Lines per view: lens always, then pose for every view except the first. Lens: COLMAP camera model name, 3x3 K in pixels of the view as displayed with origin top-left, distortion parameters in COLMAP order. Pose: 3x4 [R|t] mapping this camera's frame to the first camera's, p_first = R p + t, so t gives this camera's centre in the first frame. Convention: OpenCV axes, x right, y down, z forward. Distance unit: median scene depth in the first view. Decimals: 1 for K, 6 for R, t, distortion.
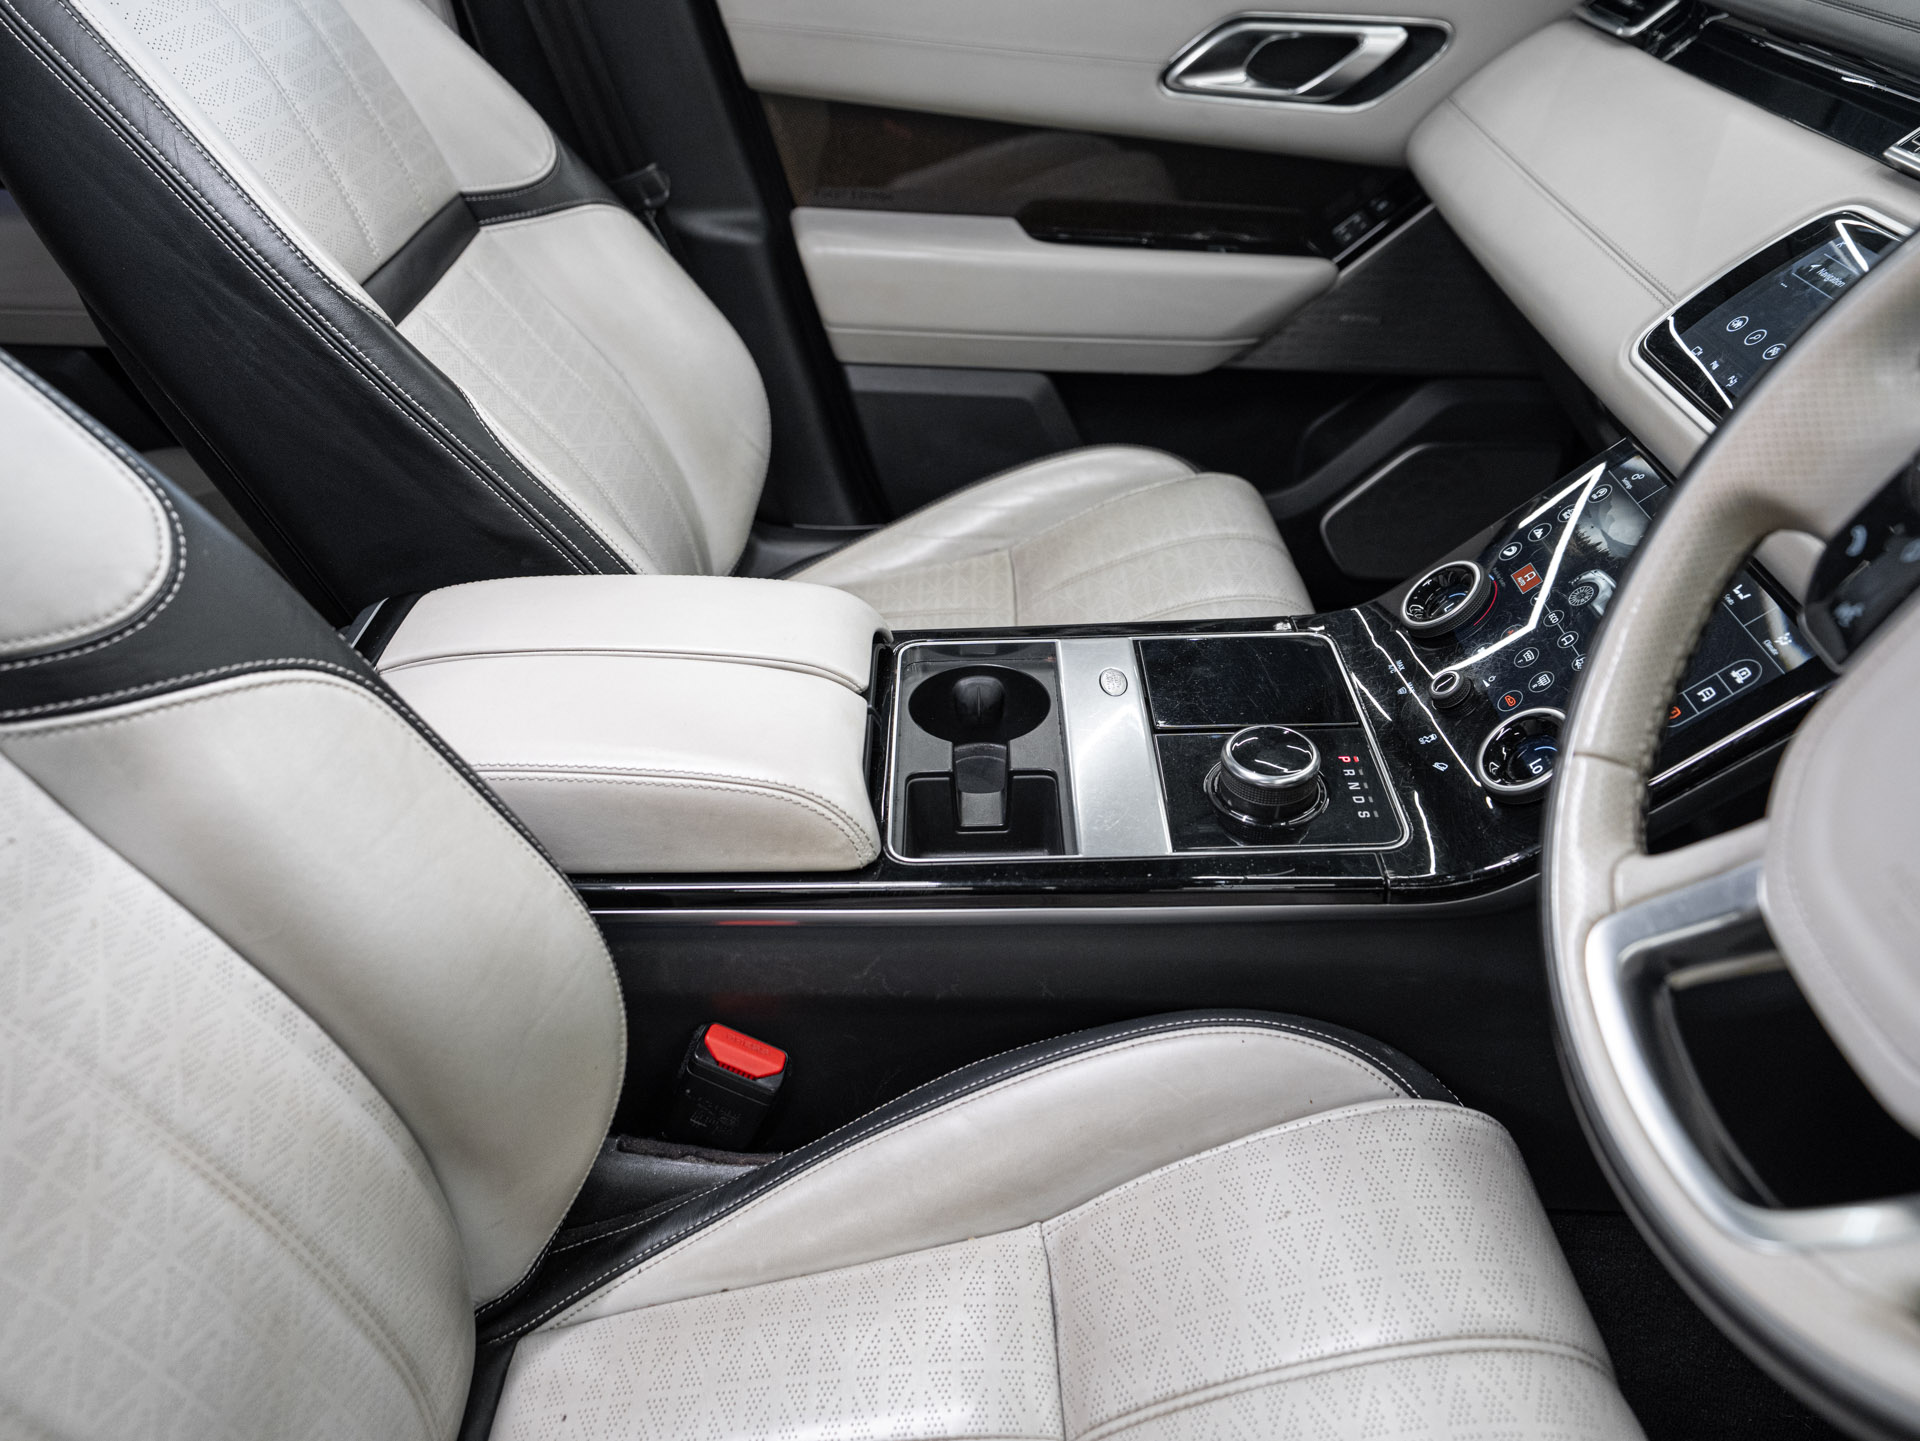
lens RADIAL K [[1449.7, 0, 960.1], [0, 1449.7, 718.6], [0, 0, 1]] dist [-0.028880, 0.069895]
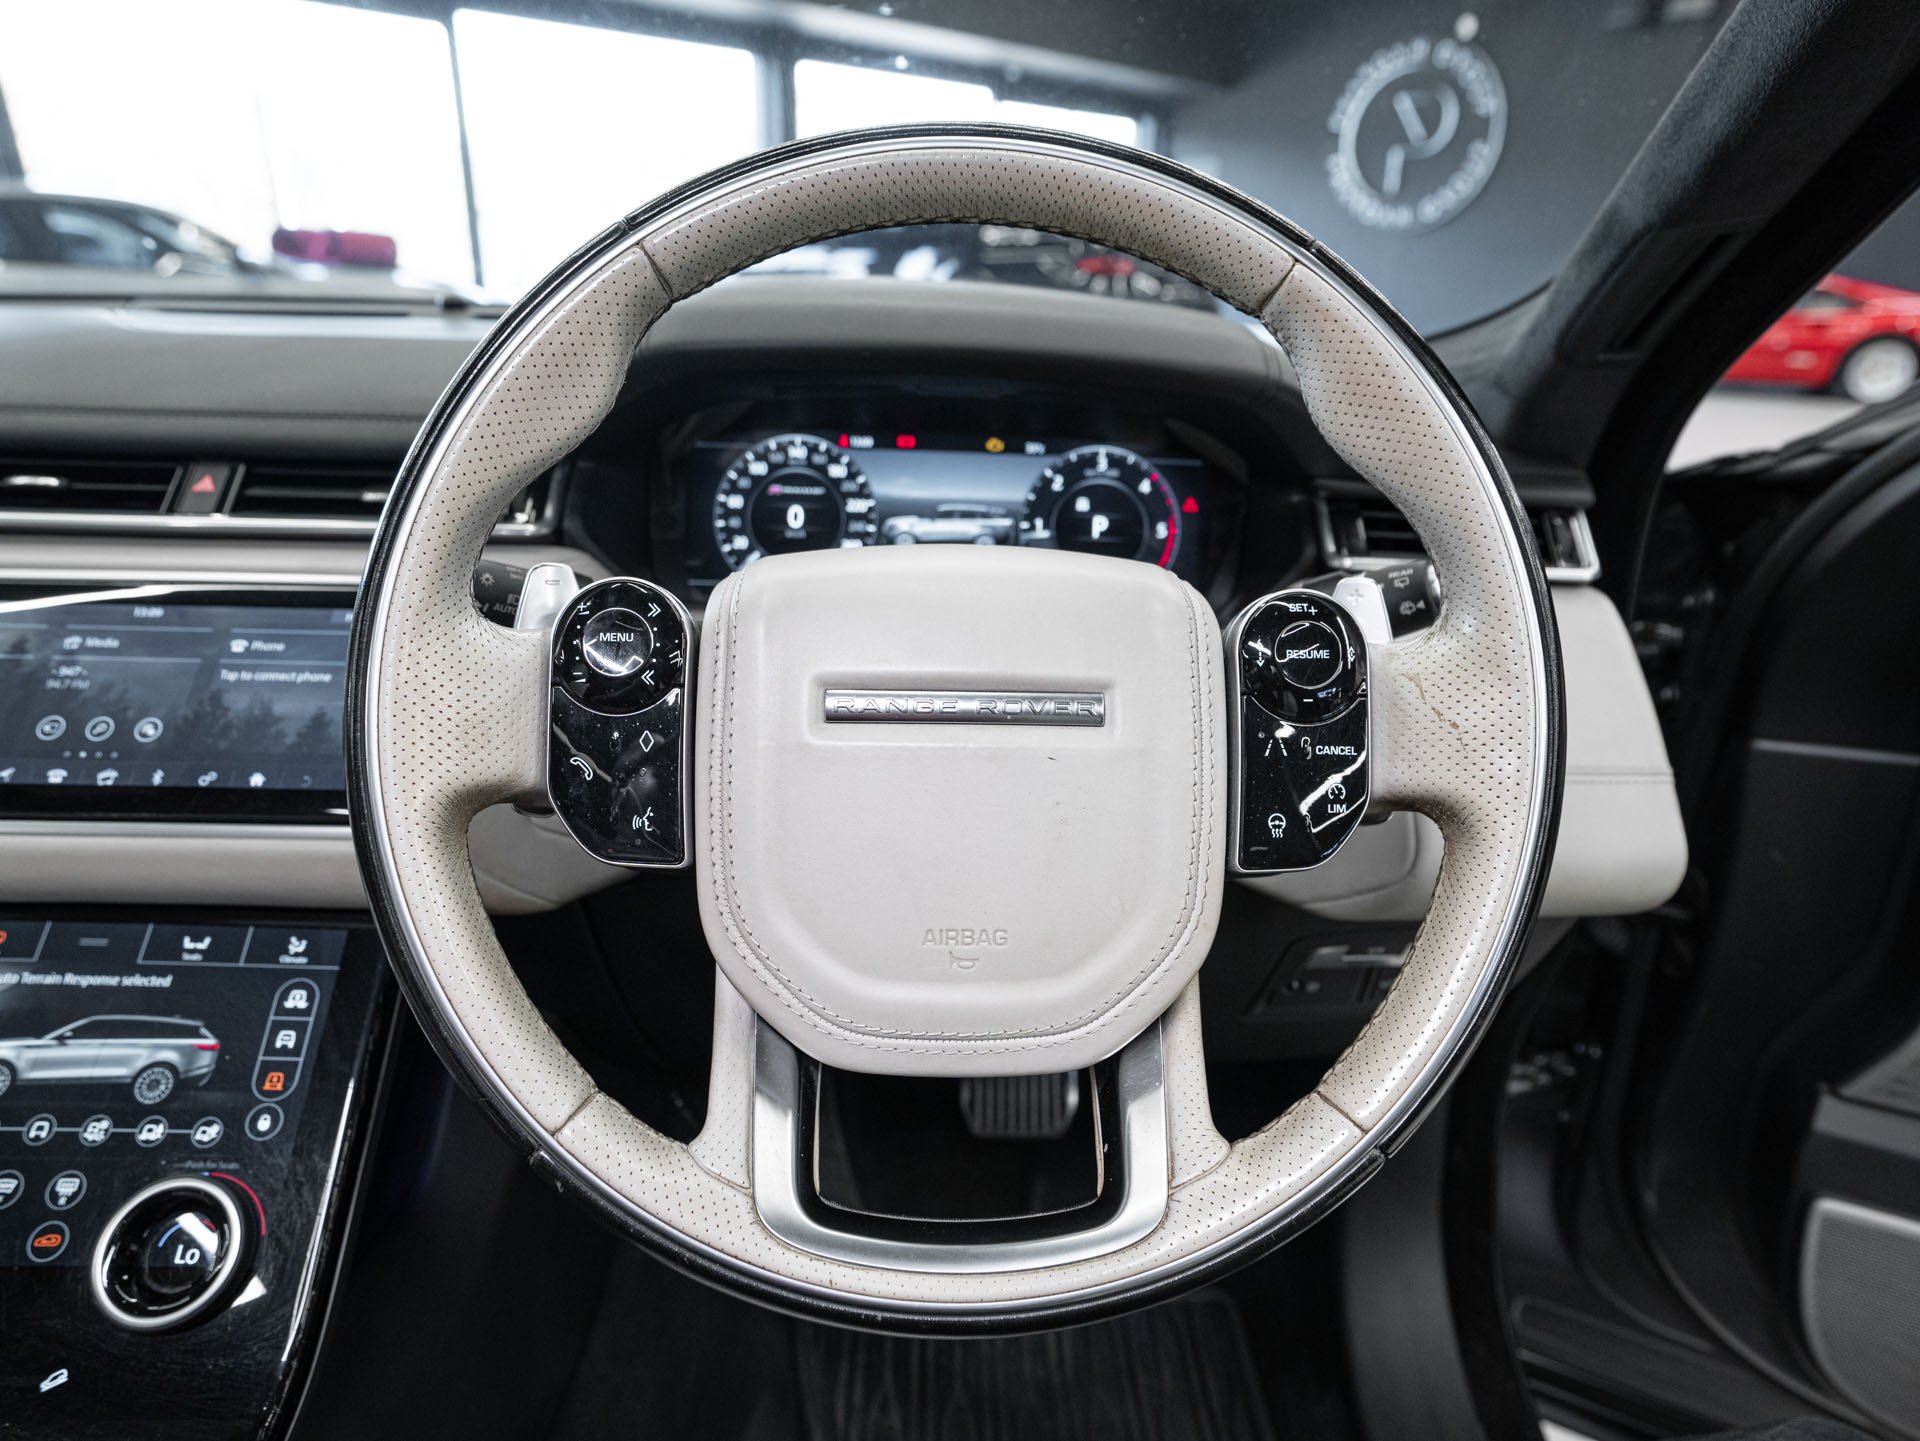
lens RADIAL K [[1216.3, 0, 958.7], [0, 1216.3, 716.4], [0, 0, 1]] dist [-0.054442, 0.054227]
pose [[-0.003132, -0.372064, 0.928202, -0.080721], [0.545916, 0.777050, 0.313318, -0.149637], [-0.837834, 0.507702, 0.200682, 0.343361]]
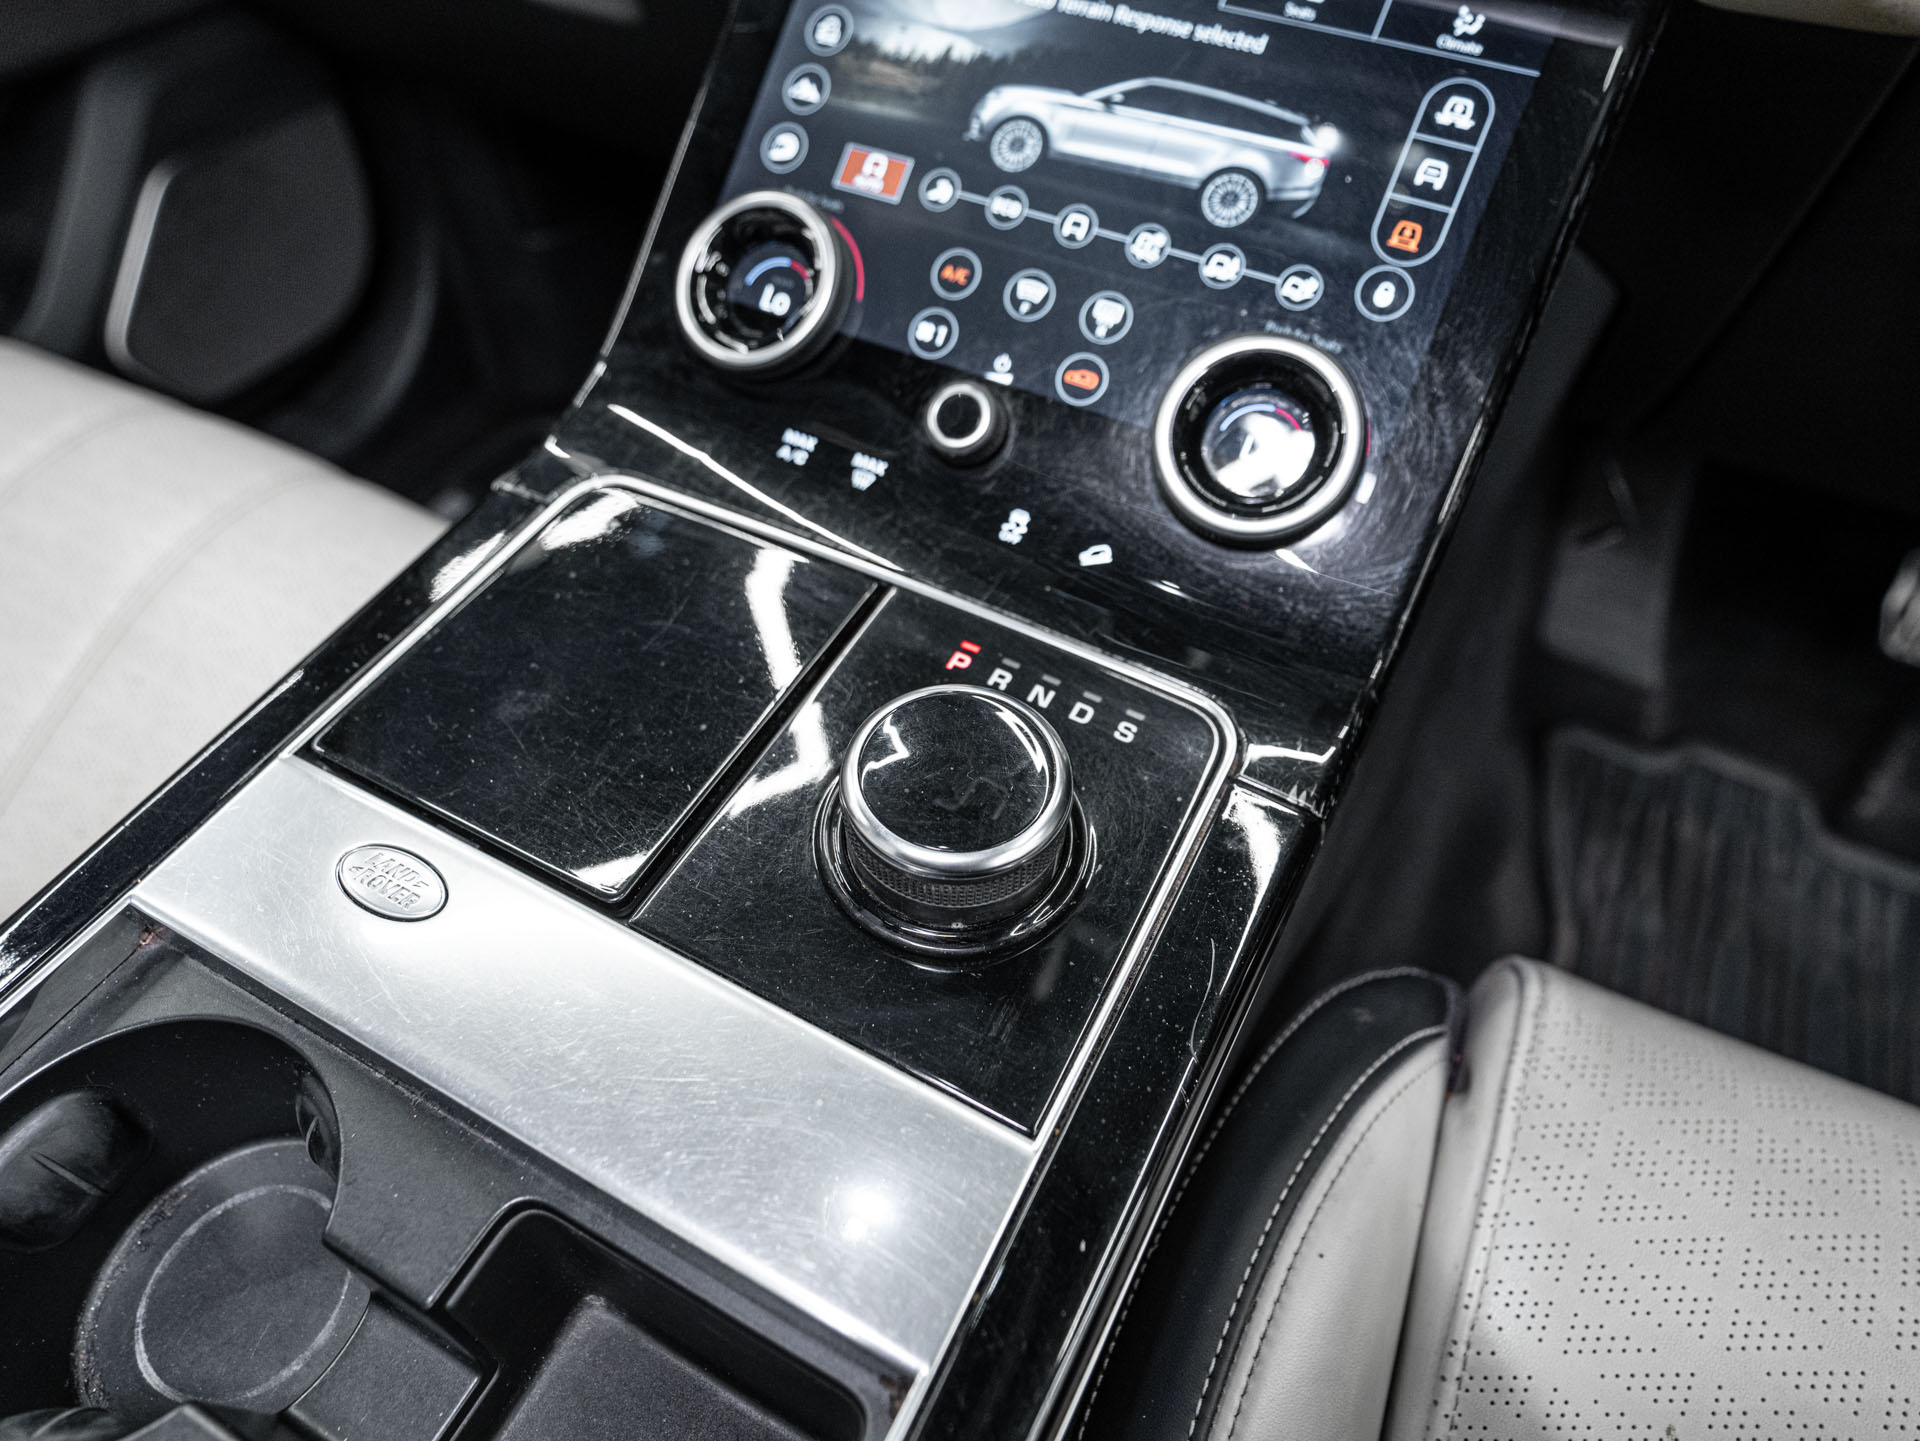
lens RADIAL K [[1216.3, 0, 958.7], [0, 1216.3, 716.4], [0, 0, 1]] dist [-0.054442, 0.054227]
pose [[0.469765, -0.665461, 0.580071, 0.021222], [0.492808, 0.742854, 0.453110, -0.136165], [-0.732435, 0.073008, 0.676911, 0.708318]]
